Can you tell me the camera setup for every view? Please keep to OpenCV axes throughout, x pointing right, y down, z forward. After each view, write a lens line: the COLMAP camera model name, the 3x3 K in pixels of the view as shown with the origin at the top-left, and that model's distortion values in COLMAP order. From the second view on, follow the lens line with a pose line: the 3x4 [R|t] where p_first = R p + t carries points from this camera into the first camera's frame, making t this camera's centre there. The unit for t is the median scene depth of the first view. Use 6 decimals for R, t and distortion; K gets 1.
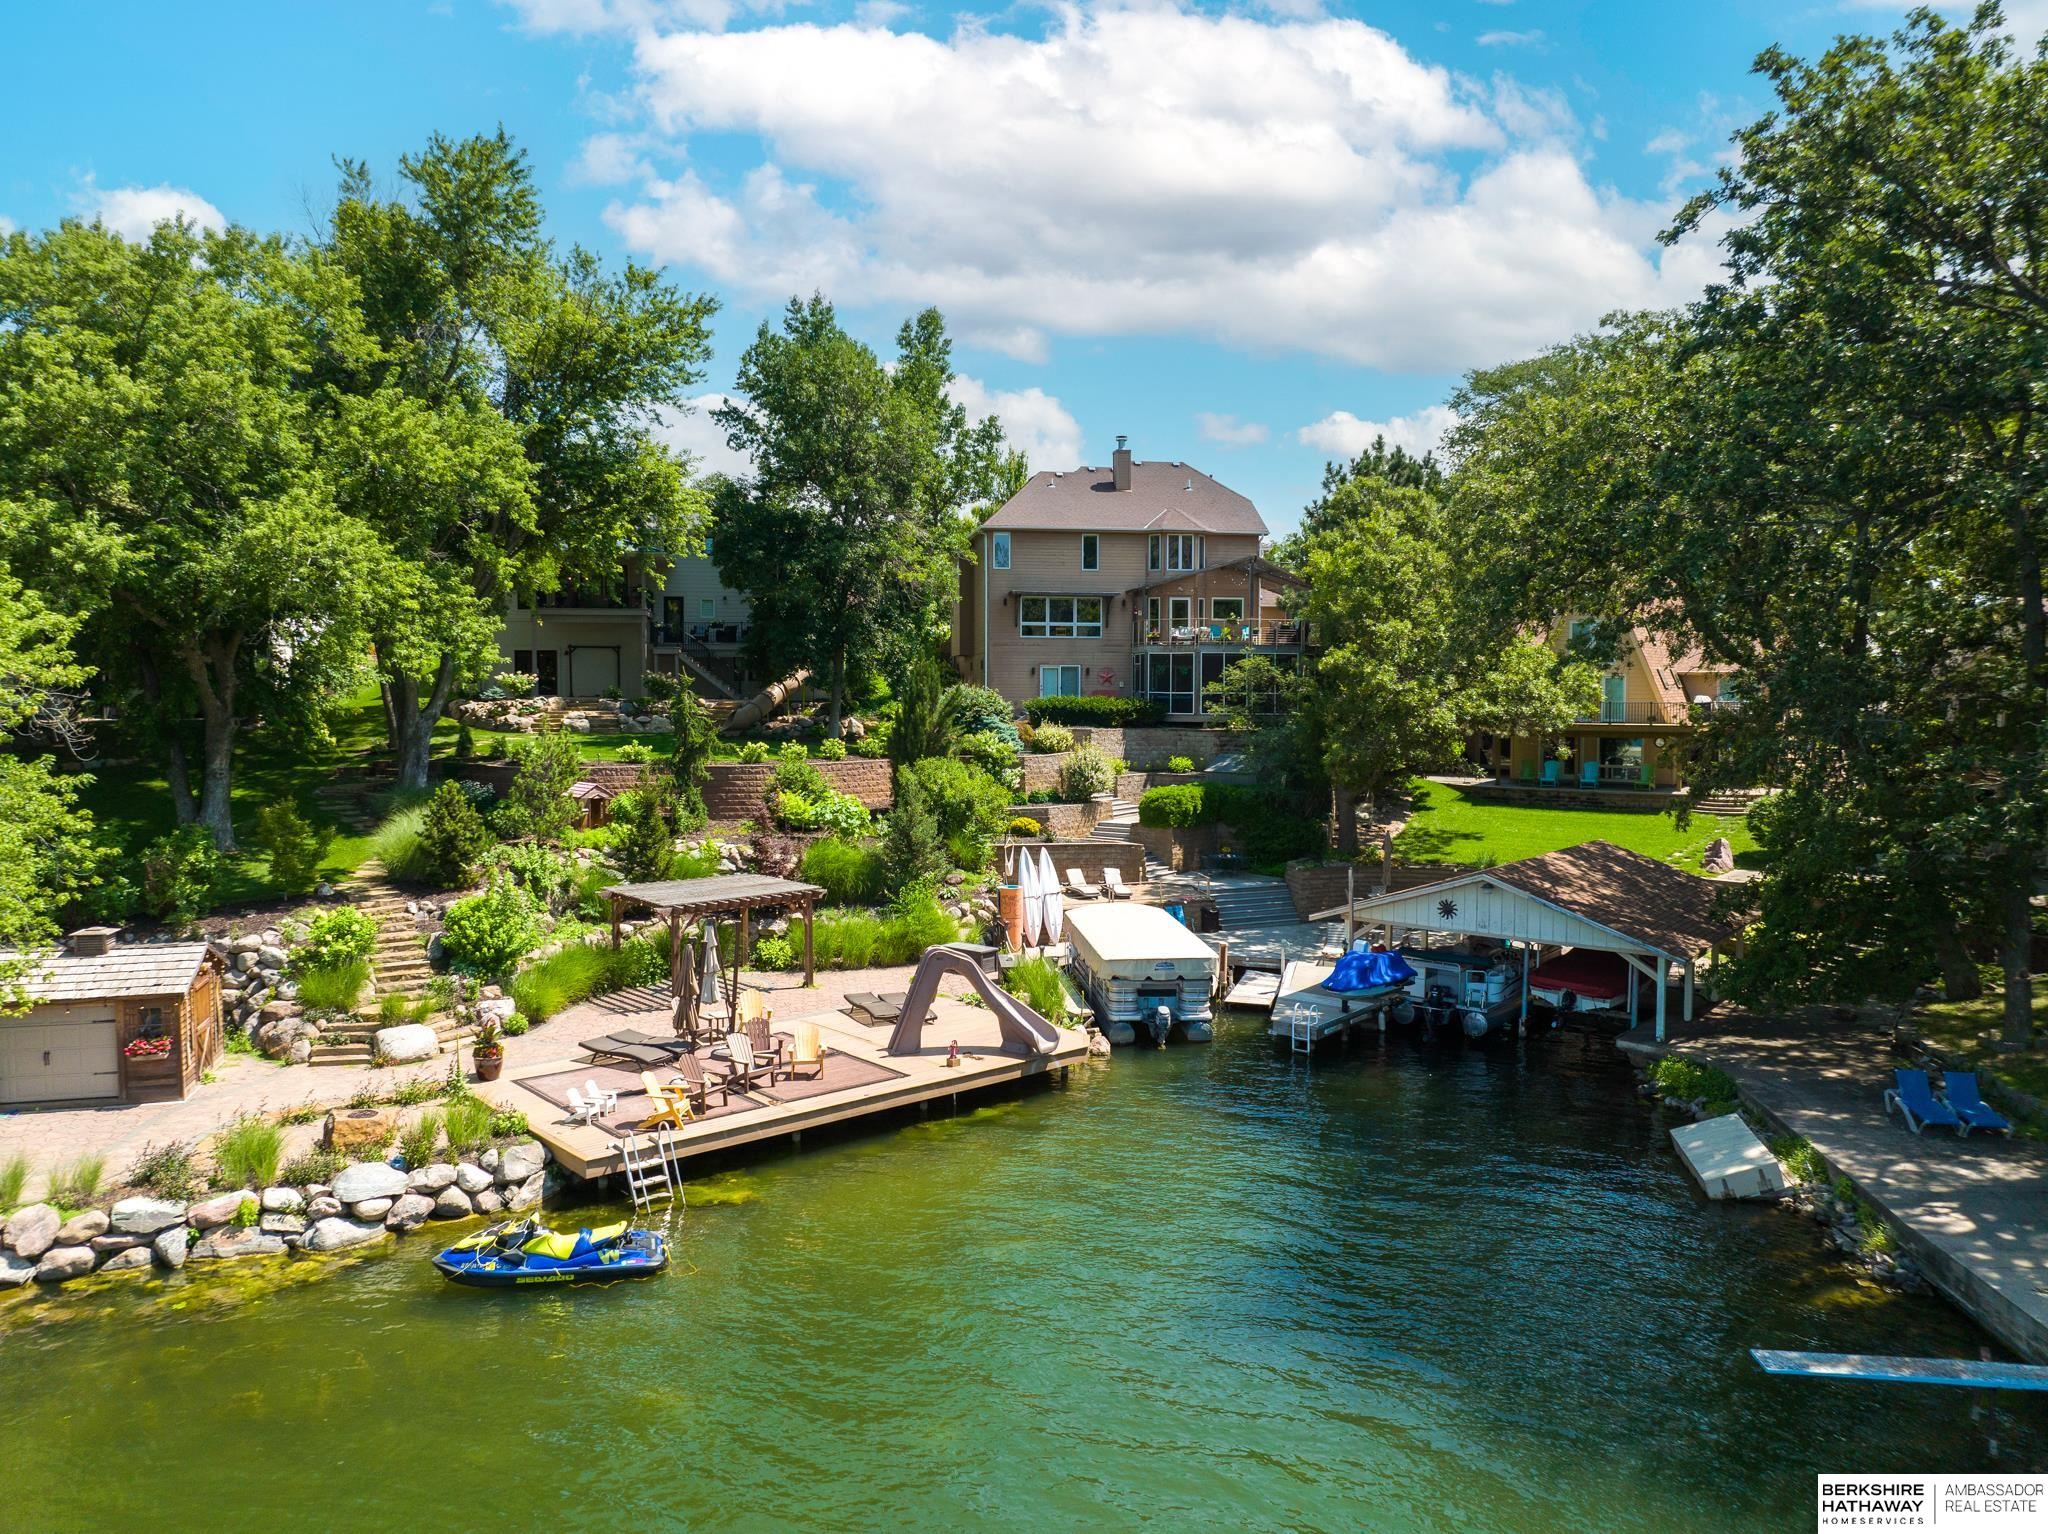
lens RADIAL K [[1440.6, 0, 1023.4], [0, 1440.6, 758.1], [0, 0, 1]] dist [-0.028416, -0.010314]
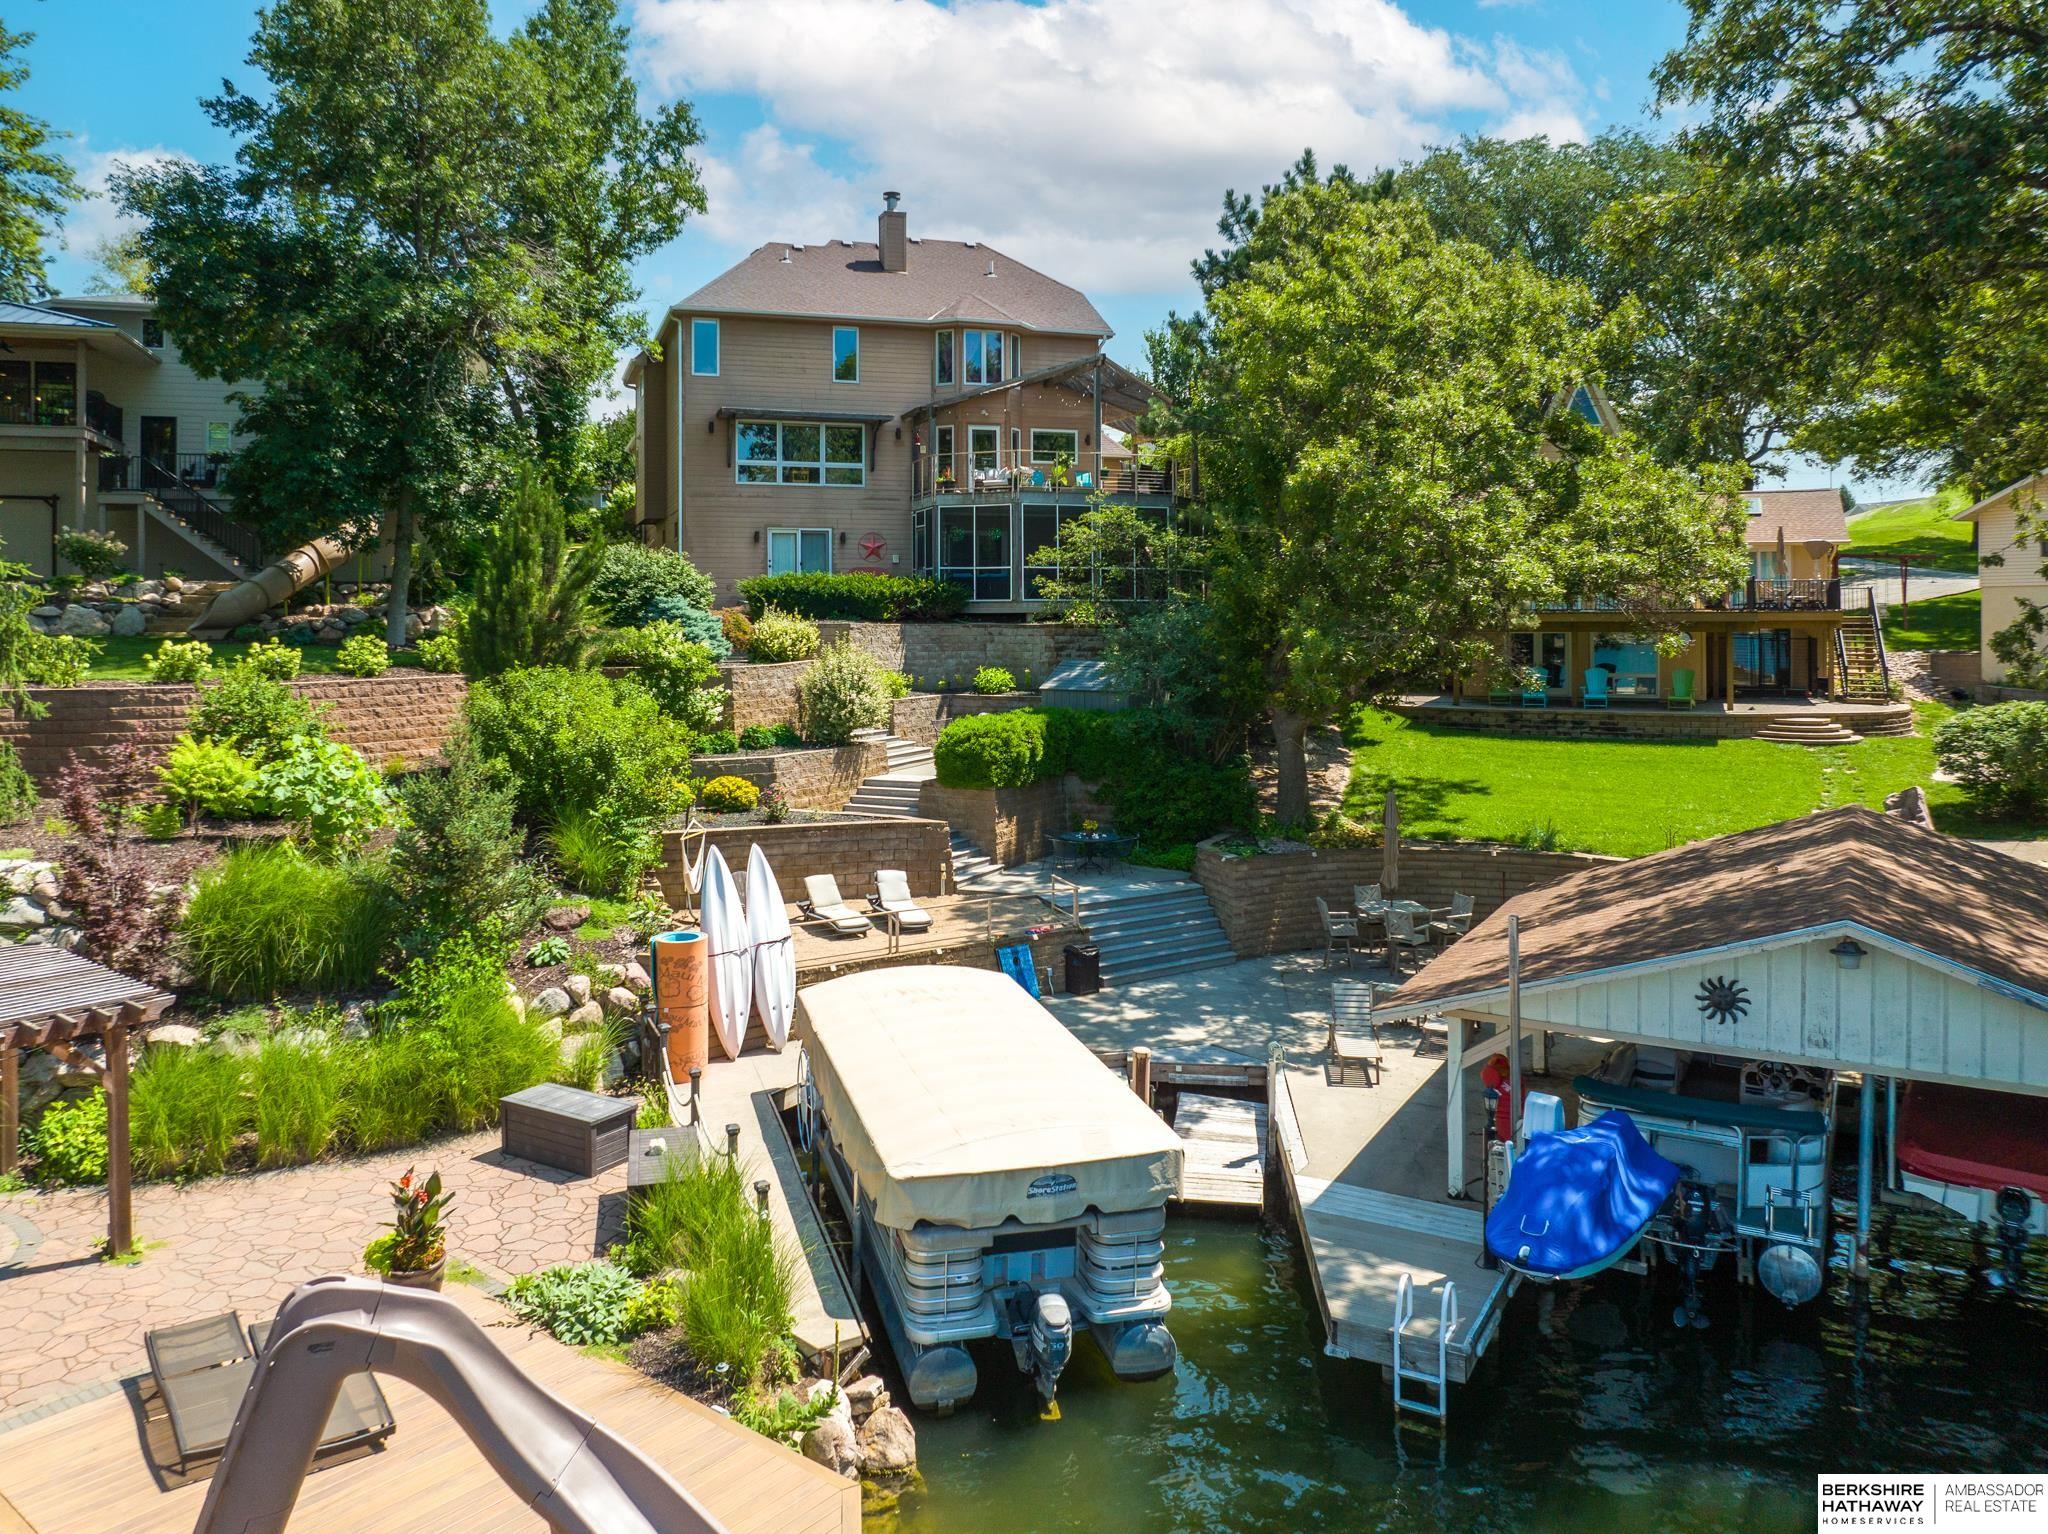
lens RADIAL K [[1489.5, 0, 1023.0], [0, 1489.5, 601.1], [0, 0, 1]] dist [-0.010369, -0.031878]
pose [[0.986406, -0.004707, 0.164260, 0.022034], [0.014145, 0.998311, -0.056339, 0.009656], [-0.163718, 0.057897, 0.984807, 0.504027]]
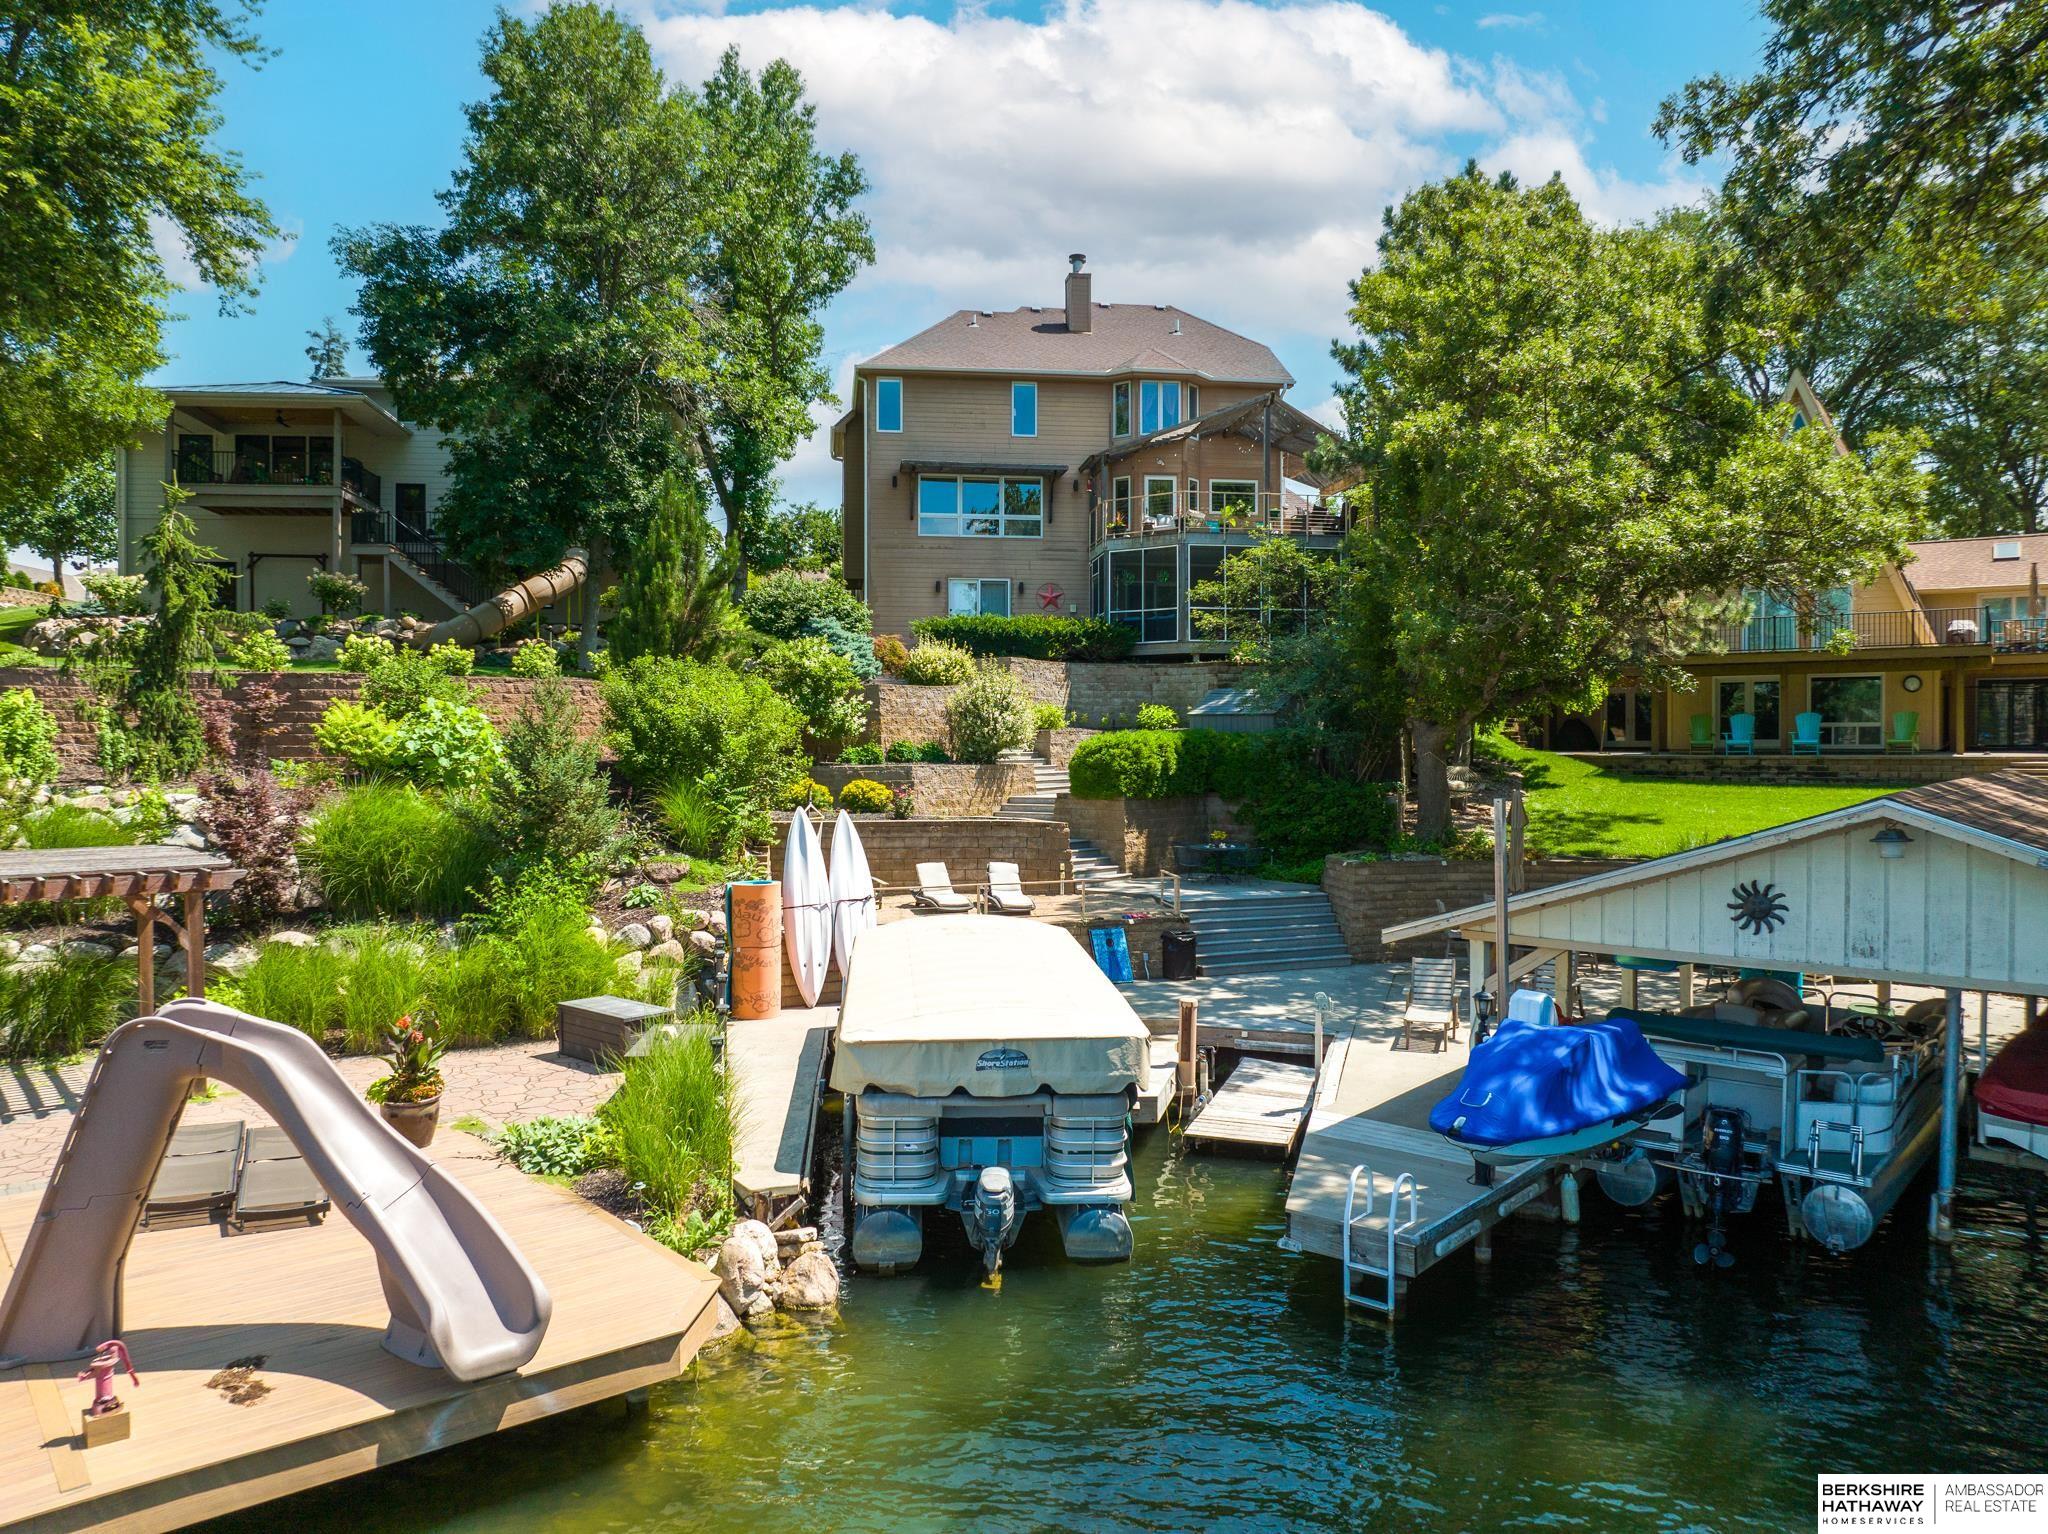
lens RADIAL K [[1439.0, 0, 1024.3], [0, 1439.0, 756.9], [0, 0, 1]] dist [-0.006878, -0.075179]
pose [[0.999663, -0.002500, -0.025858, 0.095258], [0.001428, 0.999143, -0.041374, 0.067578], [0.025939, 0.041323, 0.998809, 0.517882]]
